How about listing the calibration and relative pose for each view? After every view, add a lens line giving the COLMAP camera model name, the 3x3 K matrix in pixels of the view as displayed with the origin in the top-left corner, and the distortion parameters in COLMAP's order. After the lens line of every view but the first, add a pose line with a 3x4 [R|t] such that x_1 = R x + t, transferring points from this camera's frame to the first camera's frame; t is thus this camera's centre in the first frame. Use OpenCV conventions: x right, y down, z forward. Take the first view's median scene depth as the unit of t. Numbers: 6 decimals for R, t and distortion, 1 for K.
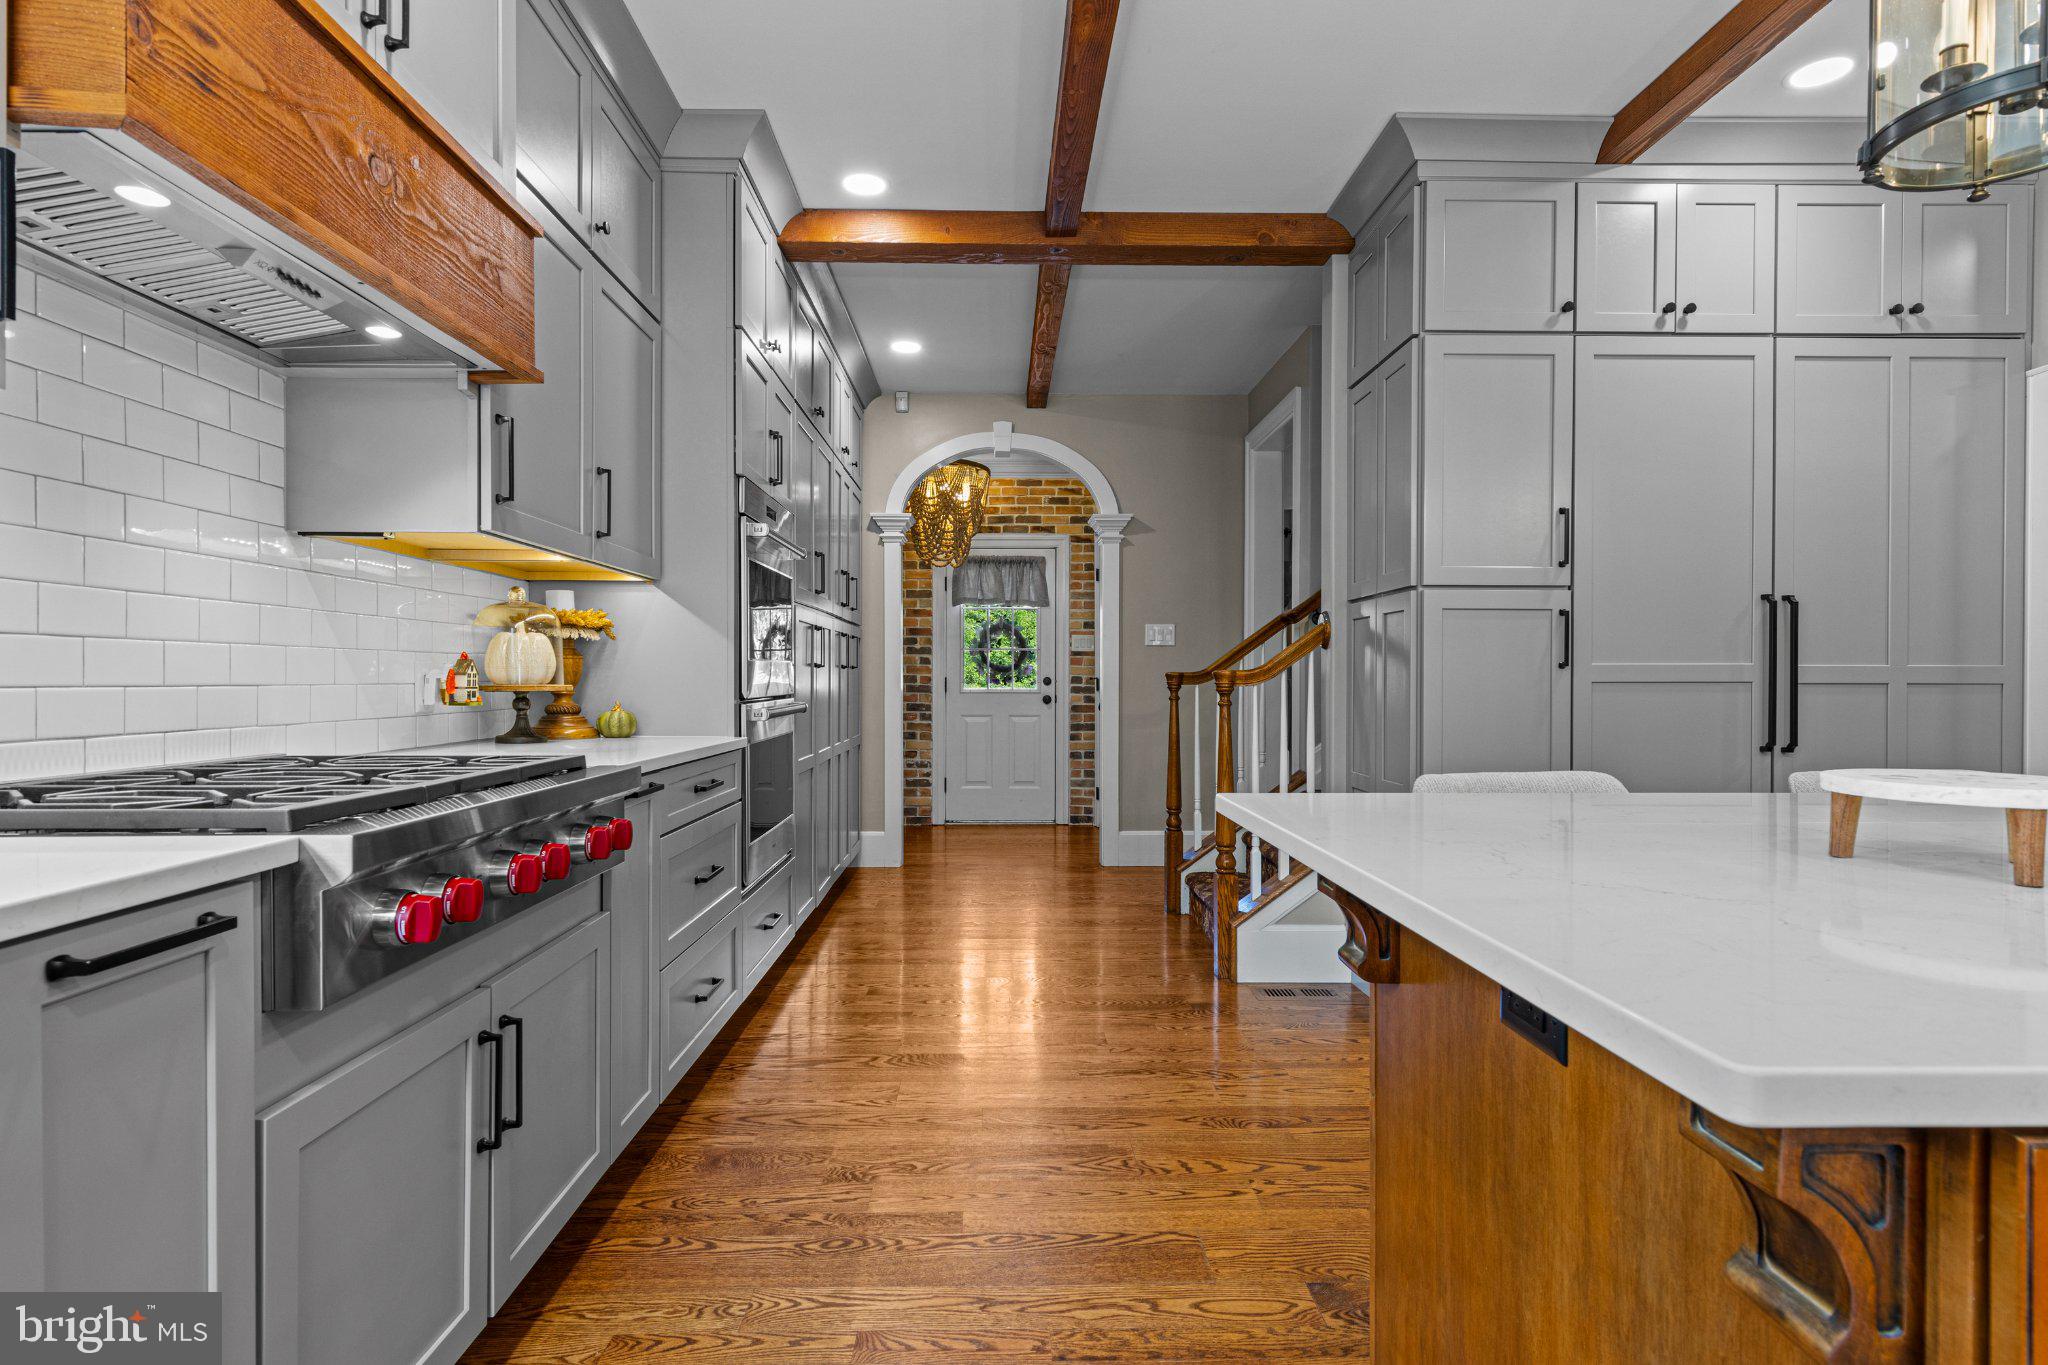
lens RADIAL K [[1046.2, 0, 1032.9], [0, 1046.2, 688.2], [0, 0, 1]] dist [0.014160, -0.004033]
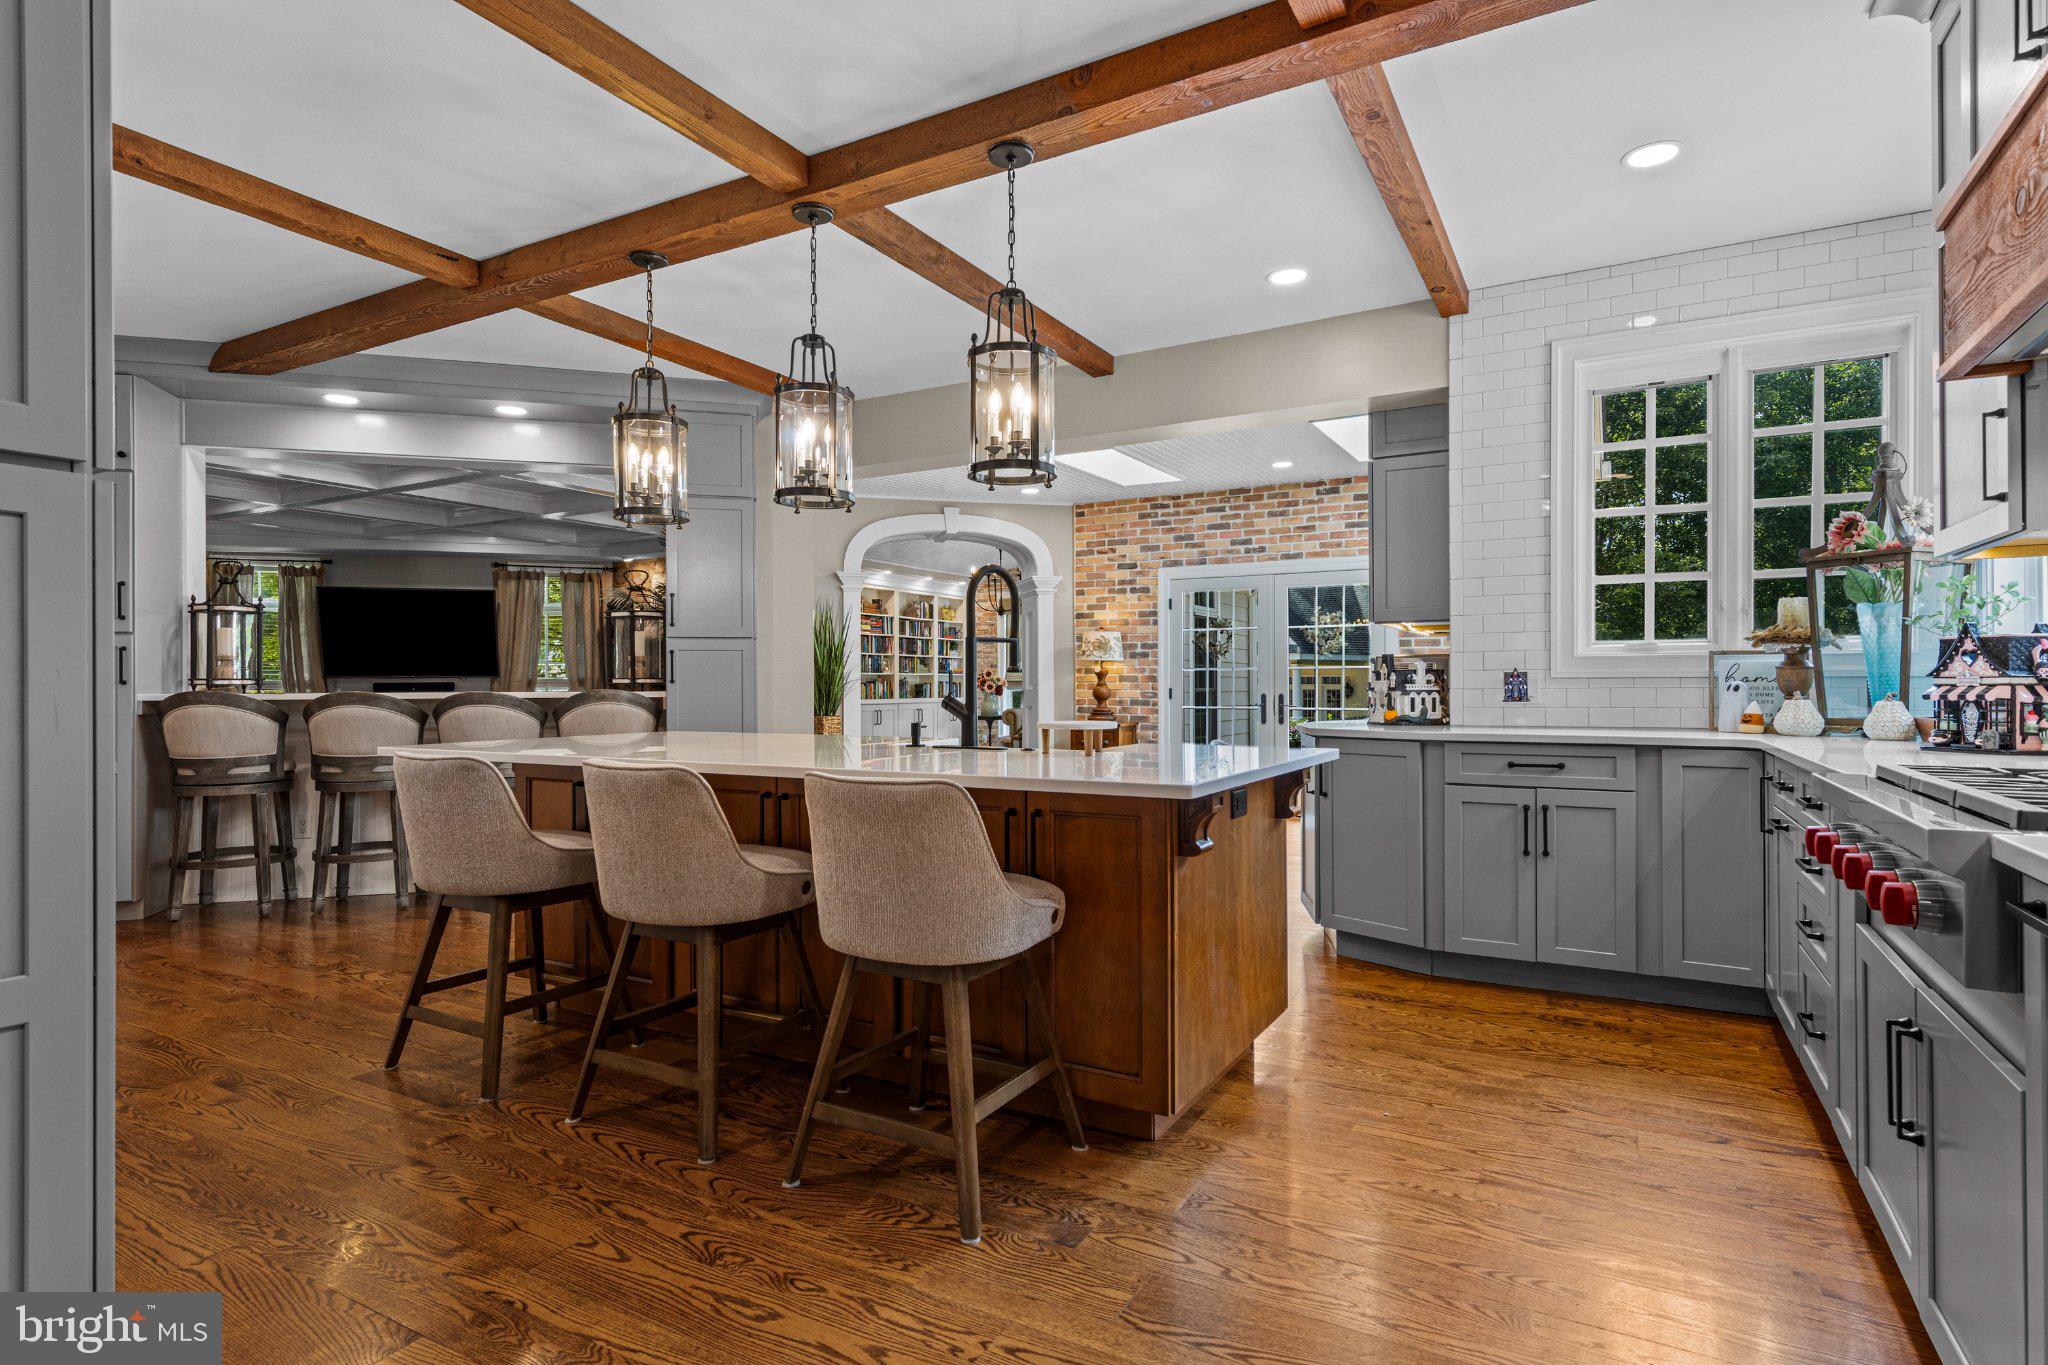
lens RADIAL K [[1046.2, 0, 1020.8], [0, 1046.2, 682.7], [0, 0, 1]] dist [0.014160, -0.004033]
pose [[-0.855444, 0.000796, 0.517895, -0.203739], [0.001639, 0.999998, 0.001172, -0.013858], [-0.517893, 0.001852, -0.855443, 1.576329]]
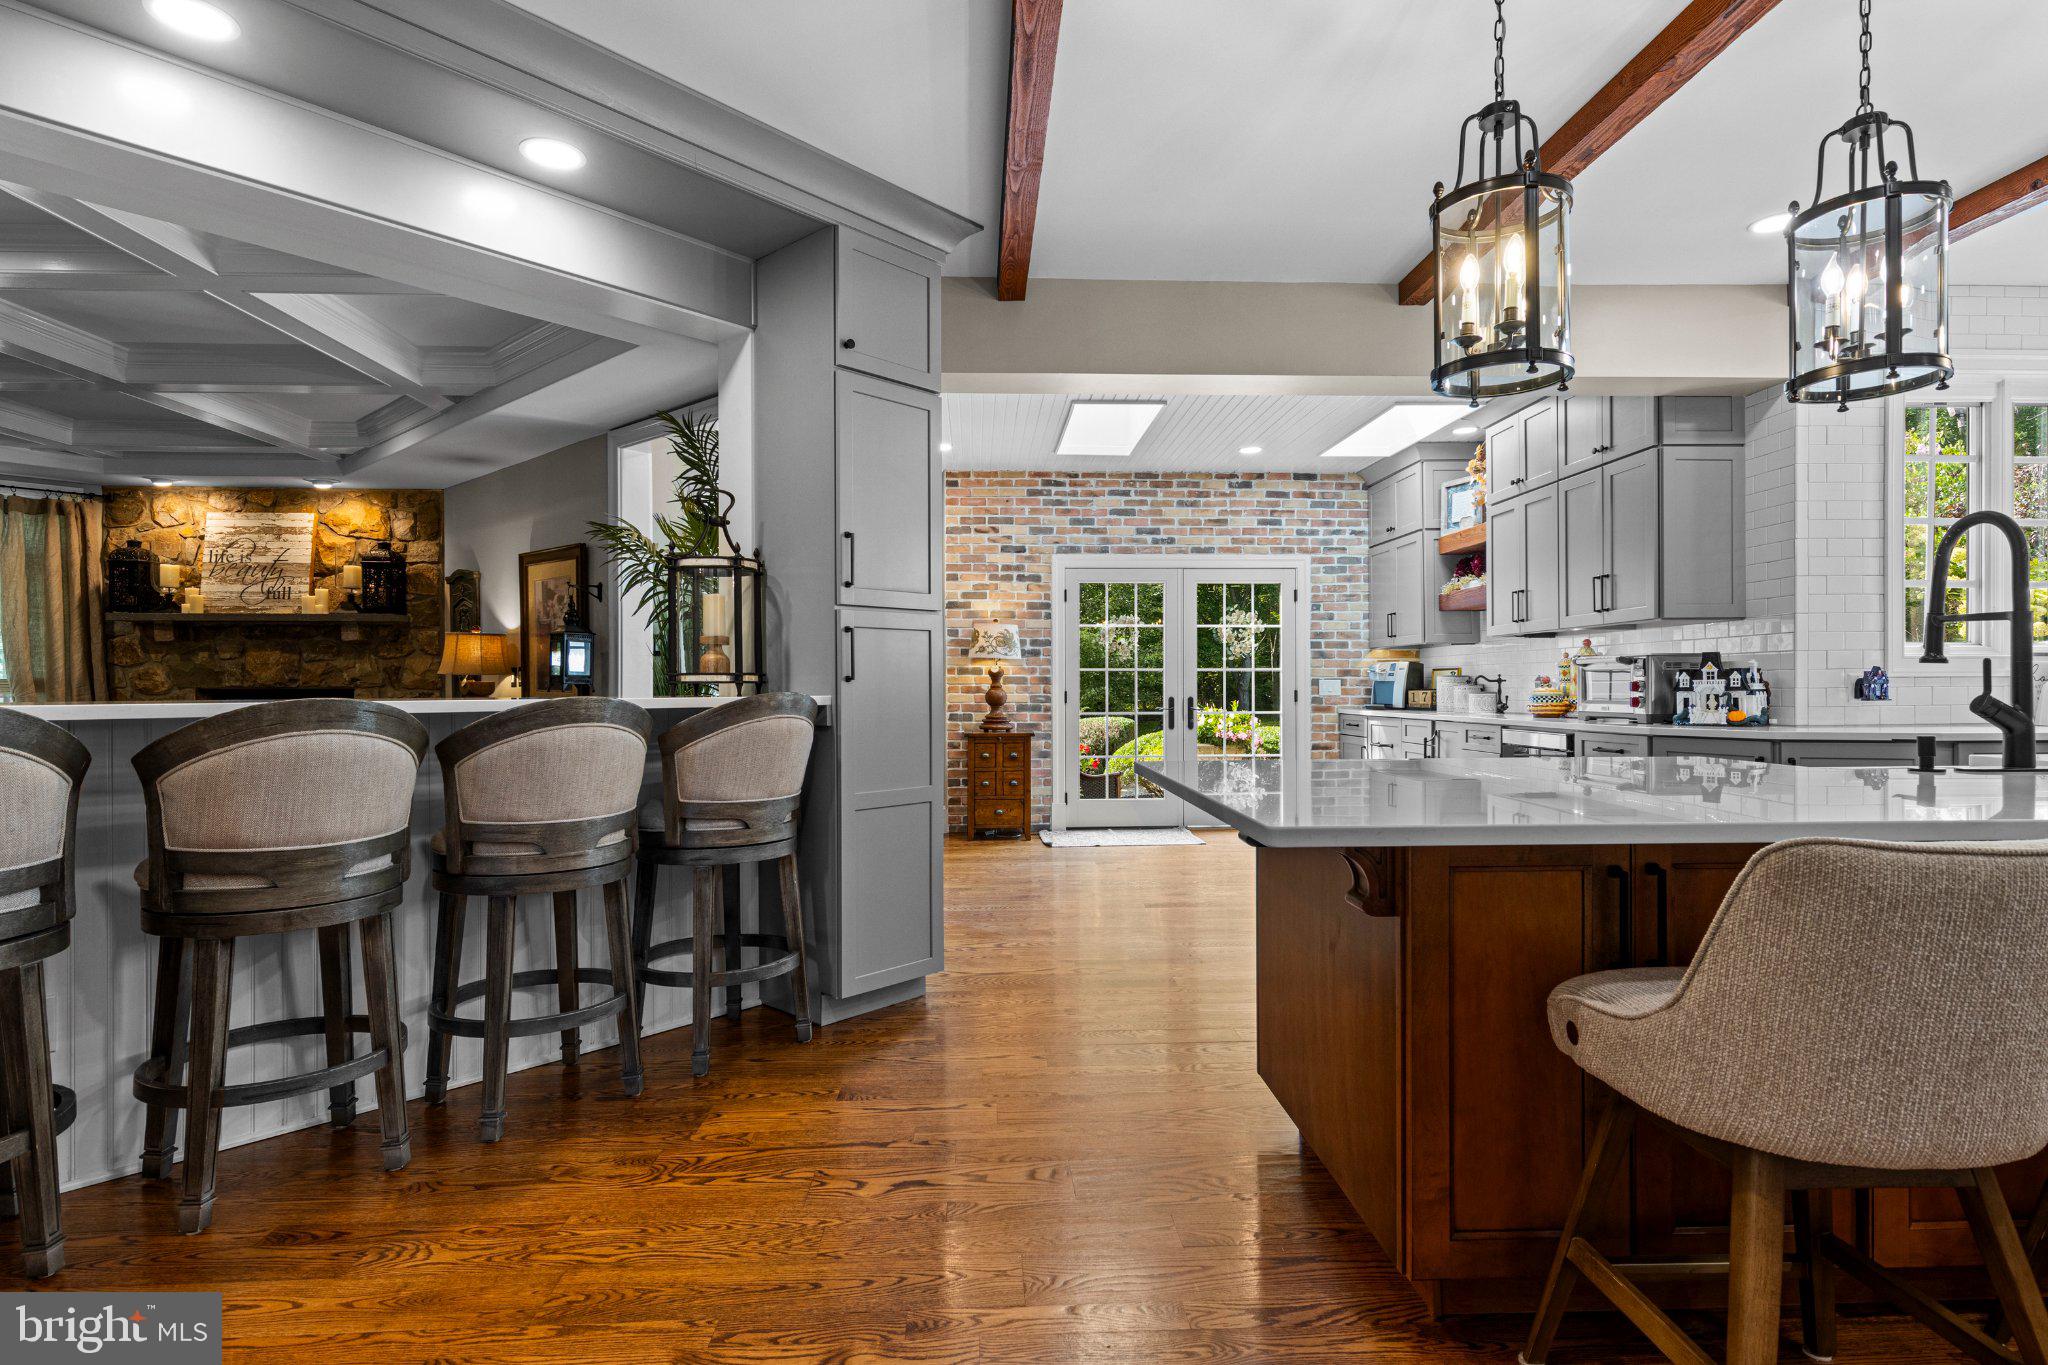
lens RADIAL K [[1046.2, 0, 1023.3], [0, 1046.2, 687.8], [0, 0, 1]] dist [0.014160, -0.004033]
pose [[-0.999807, 0.001964, -0.019537, 1.498080], [0.001926, 0.999996, 0.001951, -0.006015], [0.019540, 0.001913, -0.999807, 1.386737]]
